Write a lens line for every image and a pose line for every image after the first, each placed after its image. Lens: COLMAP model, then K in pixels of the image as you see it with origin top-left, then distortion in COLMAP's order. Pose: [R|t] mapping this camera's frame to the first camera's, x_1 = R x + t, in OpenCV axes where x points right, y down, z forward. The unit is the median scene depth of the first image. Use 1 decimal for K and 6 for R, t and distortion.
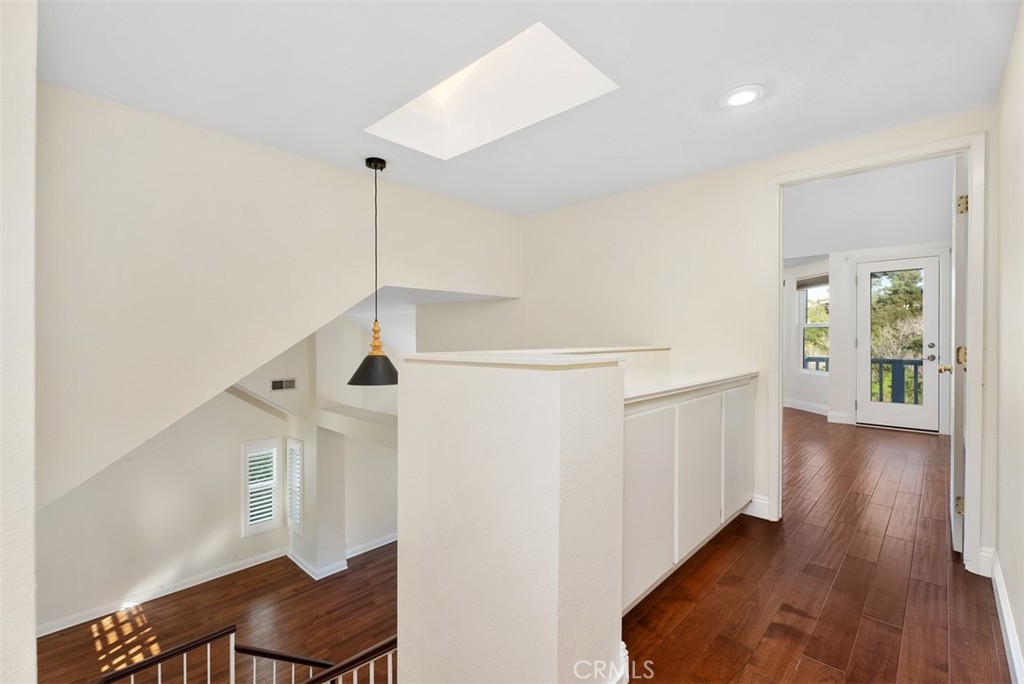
lens RADIAL K [[470.3, 0, 512.7], [0, 470.3, 340.4], [0, 0, 1]] dist [0.001686, 0.000799]
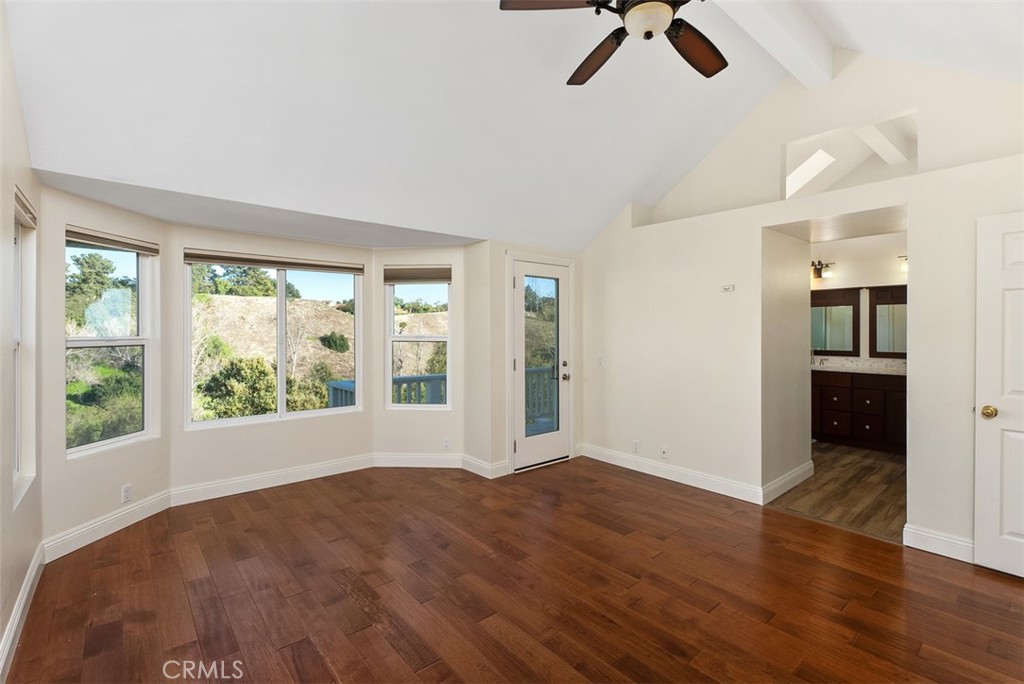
lens RADIAL K [[470.3, 0, 509.6], [0, 470.3, 334.4], [0, 0, 1]] dist [0.001686, 0.000799]
pose [[0.125239, -0.016538, 0.991989, -0.002960], [0.009760, 0.999833, 0.015437, -0.008236], [-0.992079, 0.007749, 0.125380, 0.135053]]
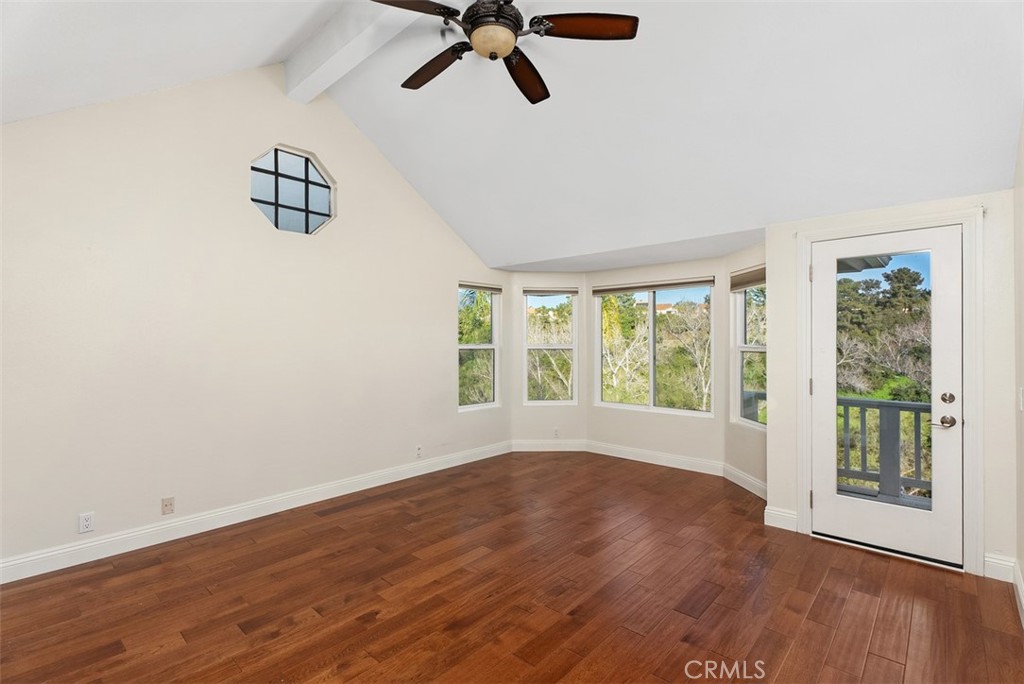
lens RADIAL K [[470.3, 0, 518.9], [0, 470.3, 345.8], [0, 0, 1]] dist [0.001686, 0.000799]
pose [[0.999945, -0.006925, 0.007898, 0.057167], [0.006923, 0.999976, 0.000267, -0.006646], [-0.007899, -0.000213, 0.999969, 0.067074]]
